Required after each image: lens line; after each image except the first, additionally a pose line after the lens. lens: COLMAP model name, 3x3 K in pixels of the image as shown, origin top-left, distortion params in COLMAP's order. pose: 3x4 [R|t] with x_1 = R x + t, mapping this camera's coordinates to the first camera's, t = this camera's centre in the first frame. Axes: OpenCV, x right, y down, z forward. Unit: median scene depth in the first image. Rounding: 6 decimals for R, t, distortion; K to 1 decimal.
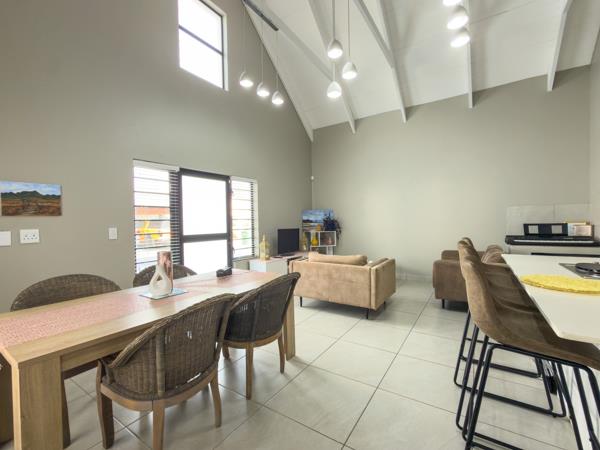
lens RADIAL K [[268.9, 0, 295.5], [0, 268.9, 227.1], [0, 0, 1]] dist [0.002388, -0.000182]
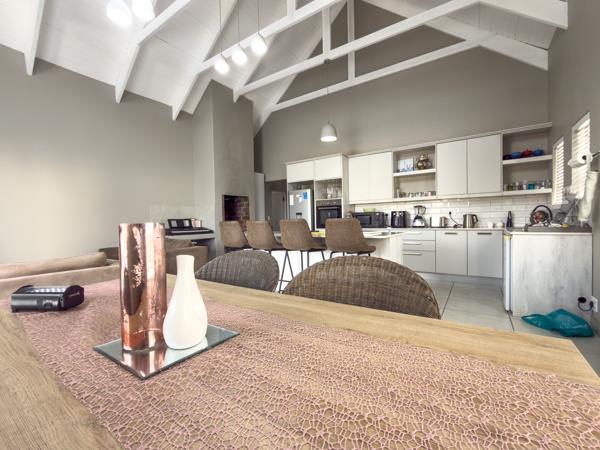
lens RADIAL K [[268.9, 0, 302.6], [0, 268.9, 228.1], [0, 0, 1]] dist [0.002388, -0.000182]
pose [[0.001441, -0.003943, 0.999991, -0.430335], [0.042189, 0.999102, 0.003878, 0.054912], [-0.999109, 0.042183, 0.001606, 0.410540]]
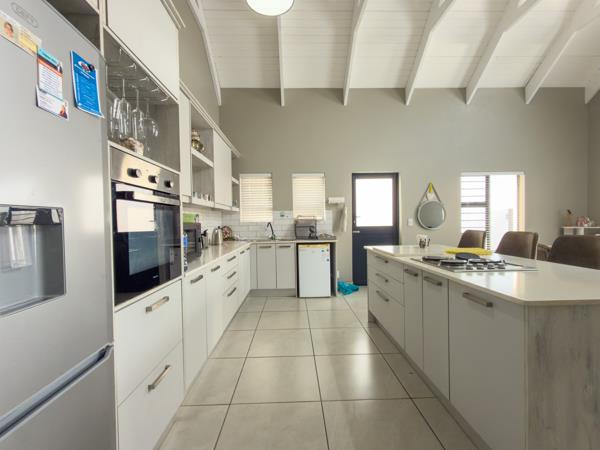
lens RADIAL K [[268.9, 0, 299.4], [0, 268.9, 227.4], [0, 0, 1]] dist [0.002388, -0.000182]
pose [[-0.817956, 0.045359, -0.573490, 1.017478], [0.018405, 0.998440, 0.052719, -0.019128], [0.574987, 0.032567, -0.817514, 0.641826]]
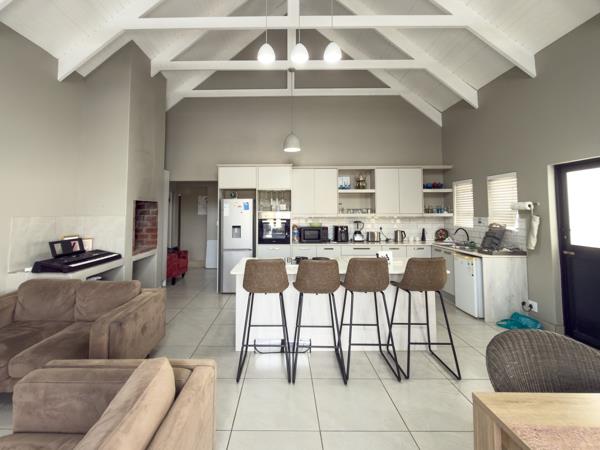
lens RADIAL K [[282.3, 0, 282.1], [0, 282.3, 195.5], [0, 0, 1]] dist [0.001902, 0.000241]
pose [[-0.543730, 0.069635, 0.836366, -0.165044], [0.033254, 0.997557, -0.061437, -0.077252], [-0.838601, -0.005593, -0.544717, 0.965892]]
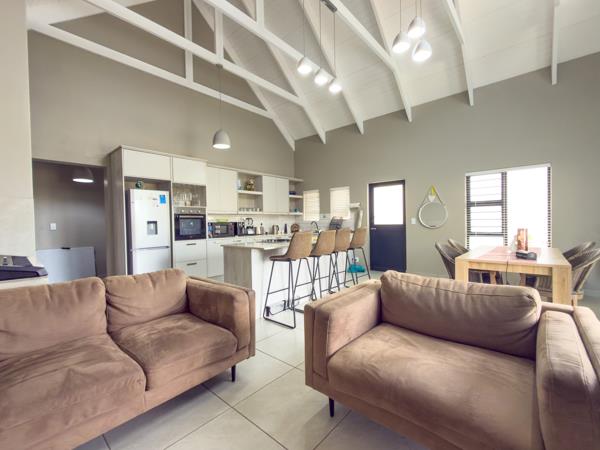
lens RADIAL K [[268.9, 0, 298.8], [0, 268.9, 230.8], [0, 0, 1]] dist [0.002388, -0.000182]
pose [[-0.989987, 0.033006, 0.137246, 0.313027], [0.040474, 0.997828, 0.051981, -0.017820], [-0.135232, 0.057015, -0.989172, 1.434274]]
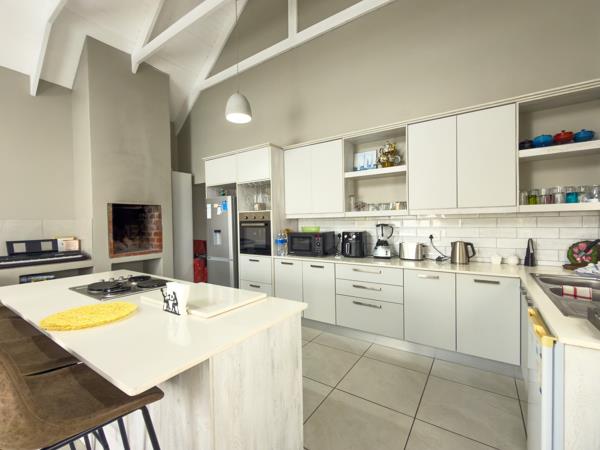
lens RADIAL K [[268.9, 0, 304.8], [0, 268.9, 226.9], [0, 0, 1]] dist [0.002388, -0.000182]
pose [[0.002622, 0.002226, 0.999994, 0.030553], [0.039350, 0.999223, -0.002328, -0.020901], [-0.999222, 0.039356, 0.002533, 0.095299]]
